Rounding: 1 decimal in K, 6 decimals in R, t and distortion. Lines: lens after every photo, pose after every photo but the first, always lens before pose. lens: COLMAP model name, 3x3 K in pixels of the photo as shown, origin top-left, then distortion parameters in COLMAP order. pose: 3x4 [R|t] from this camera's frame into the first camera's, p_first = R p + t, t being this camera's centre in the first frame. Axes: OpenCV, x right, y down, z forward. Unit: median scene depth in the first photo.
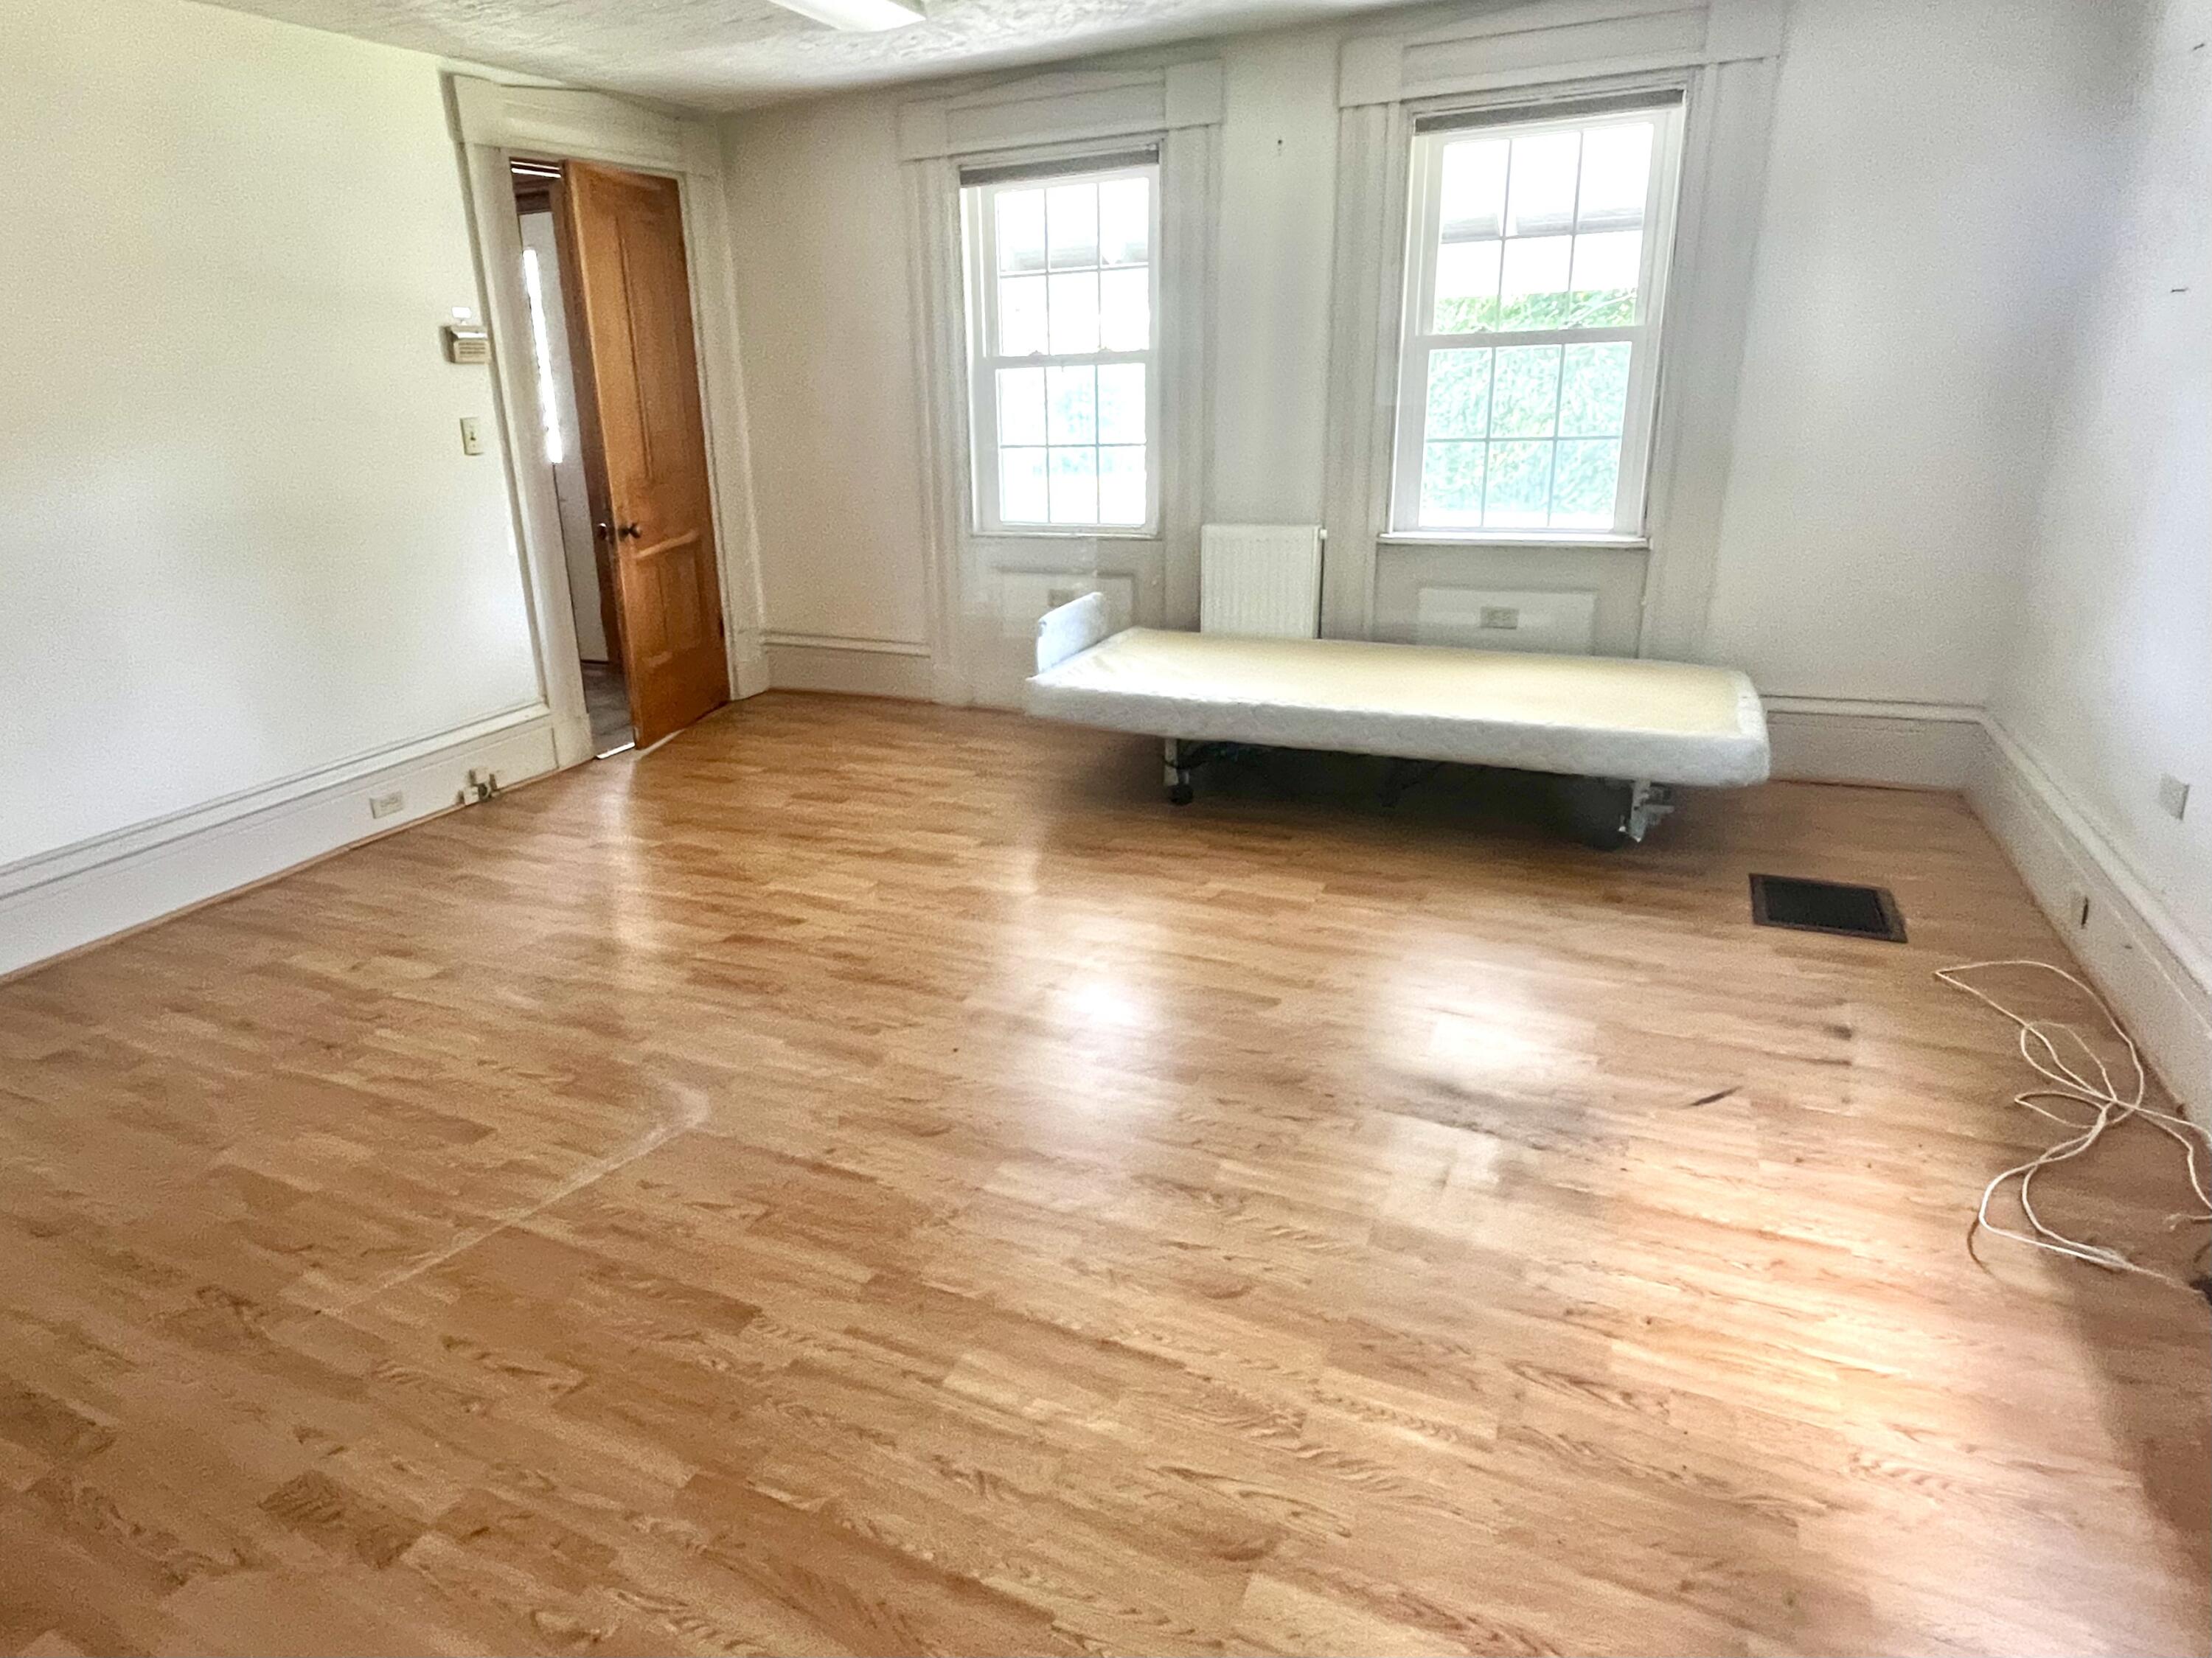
lens RADIAL K [[1243.2, 0, 1097.7], [0, 1243.2, 830.0], [0, 0, 1]] dist [0.000984, -0.003131]
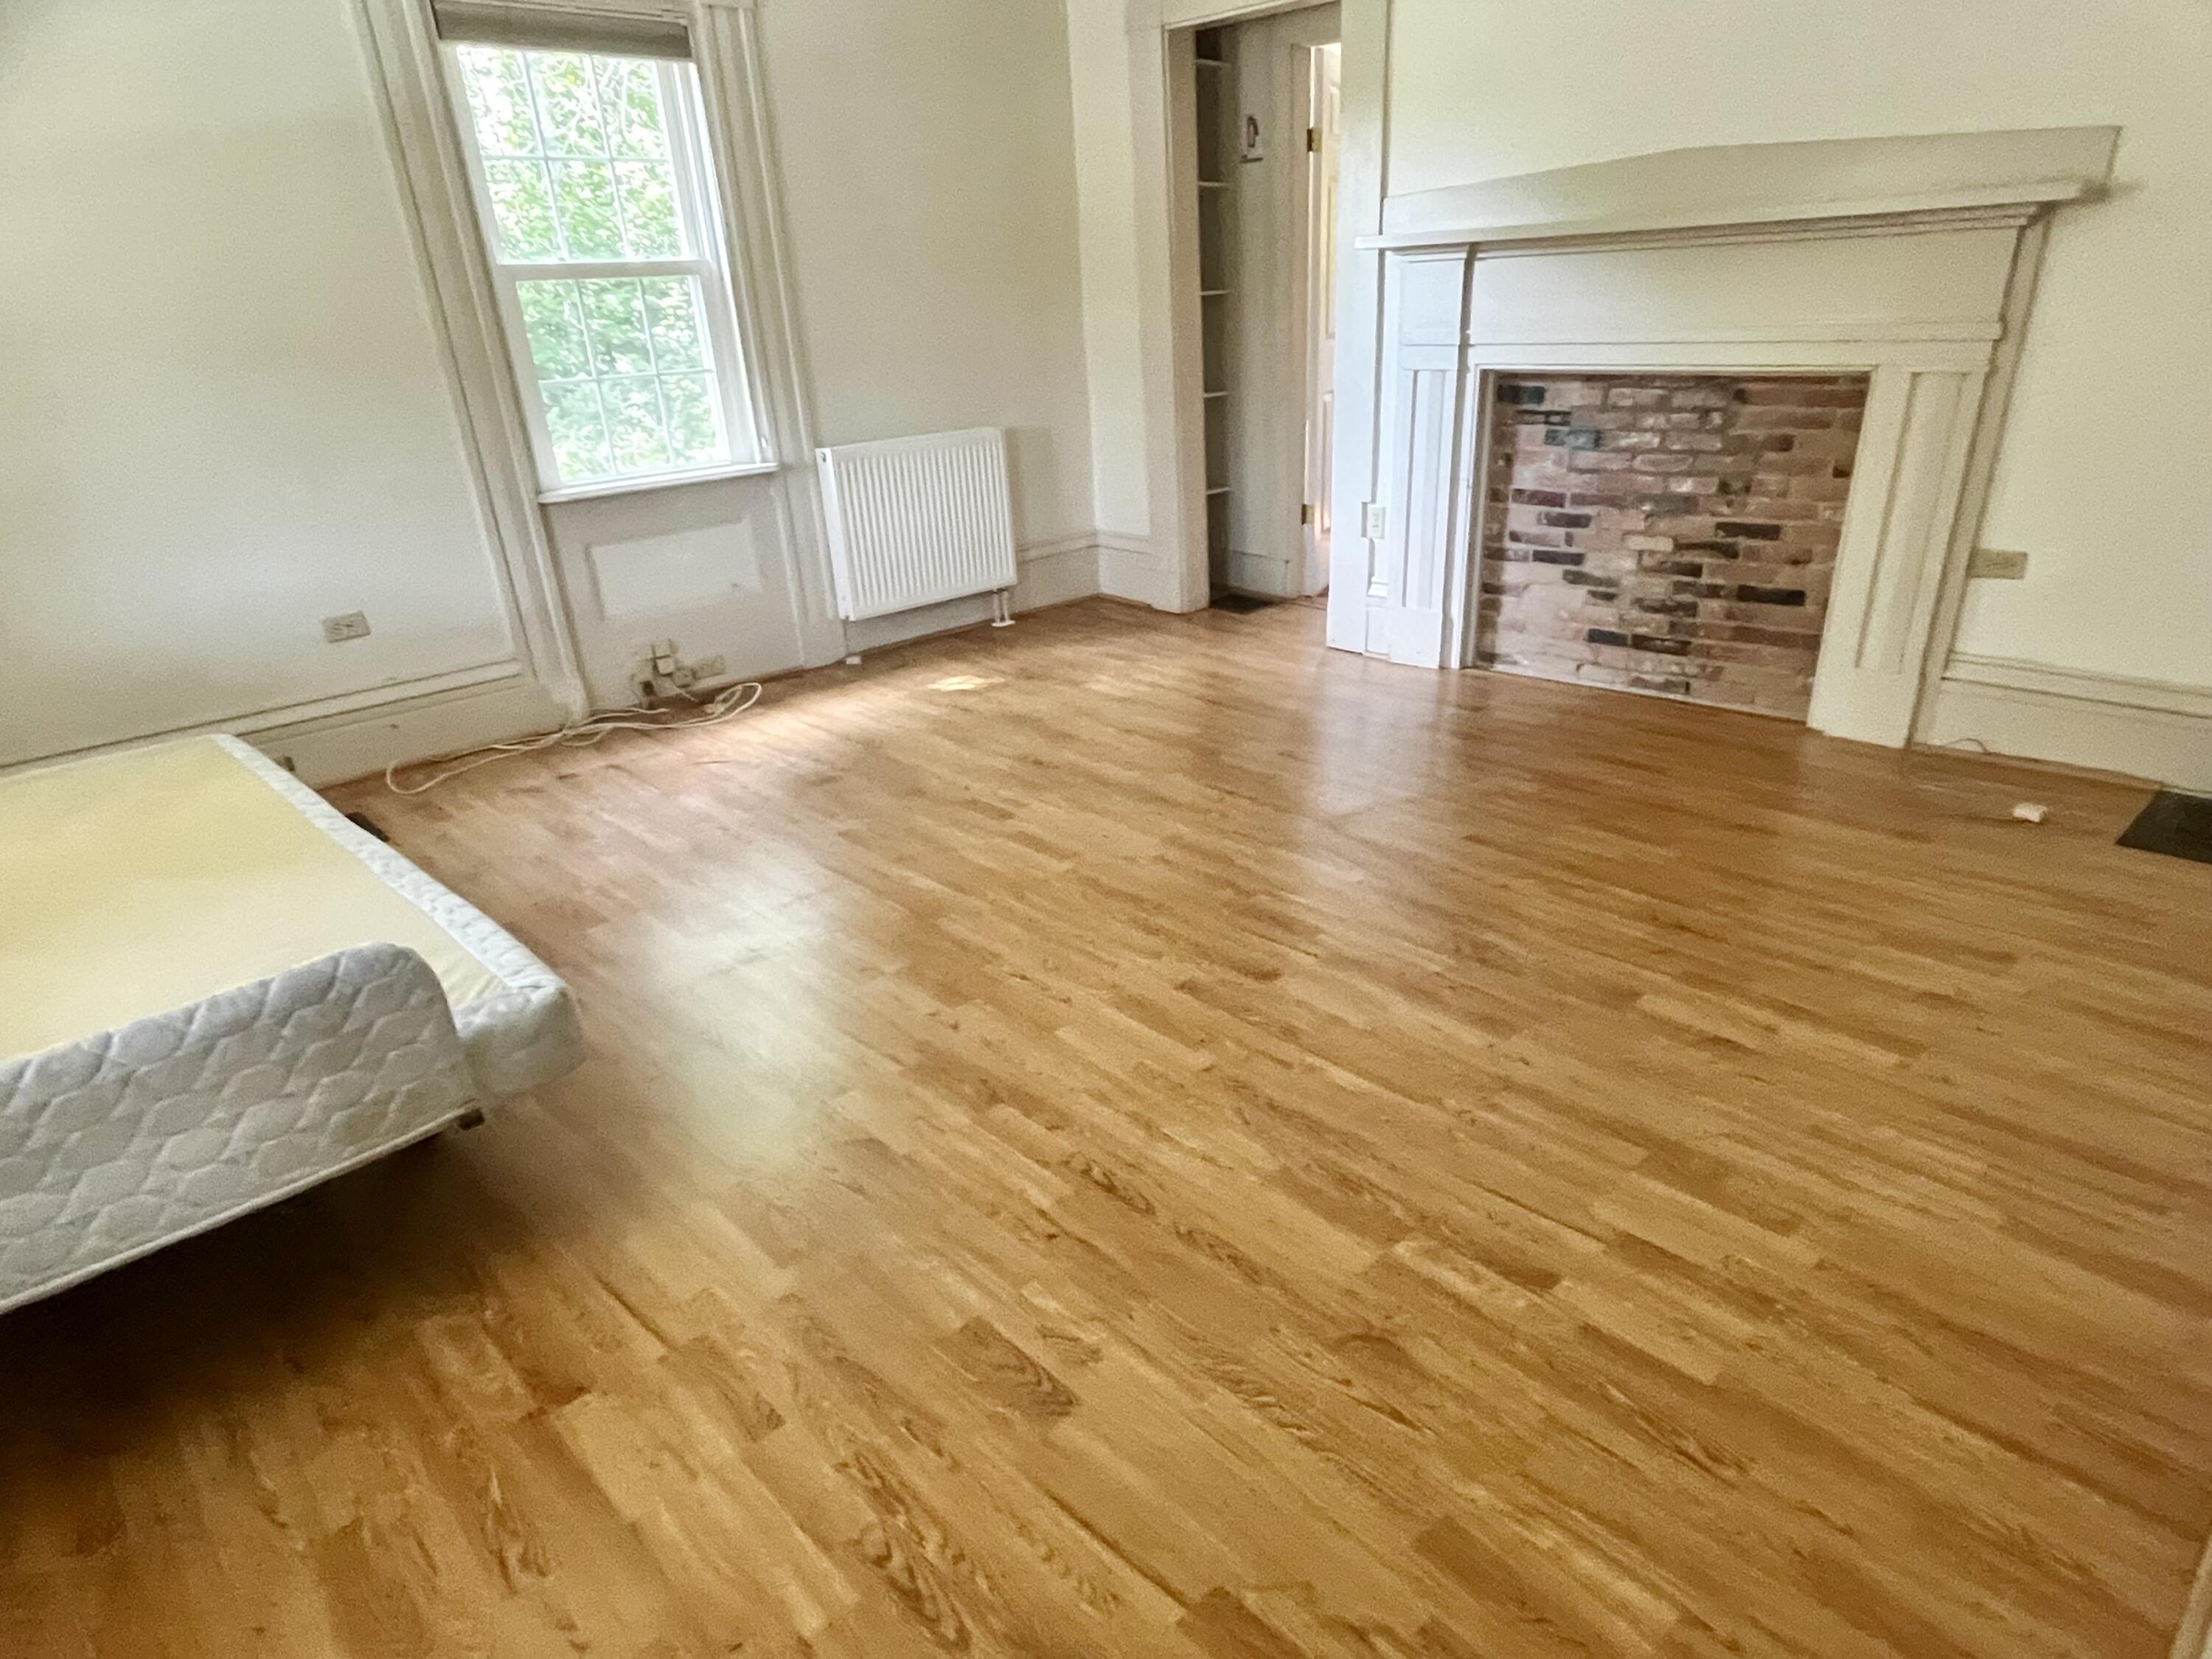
lens RADIAL K [[1243.3, 0, 1101.2], [0, 1243.3, 827.9], [0, 0, 1]] dist [0.000984, -0.003131]
pose [[-0.903774, -0.091212, 0.418178, -0.527224], [0.220508, 0.738159, 0.637572, -0.516363], [-0.366836, 0.668433, -0.647016, 1.512242]]
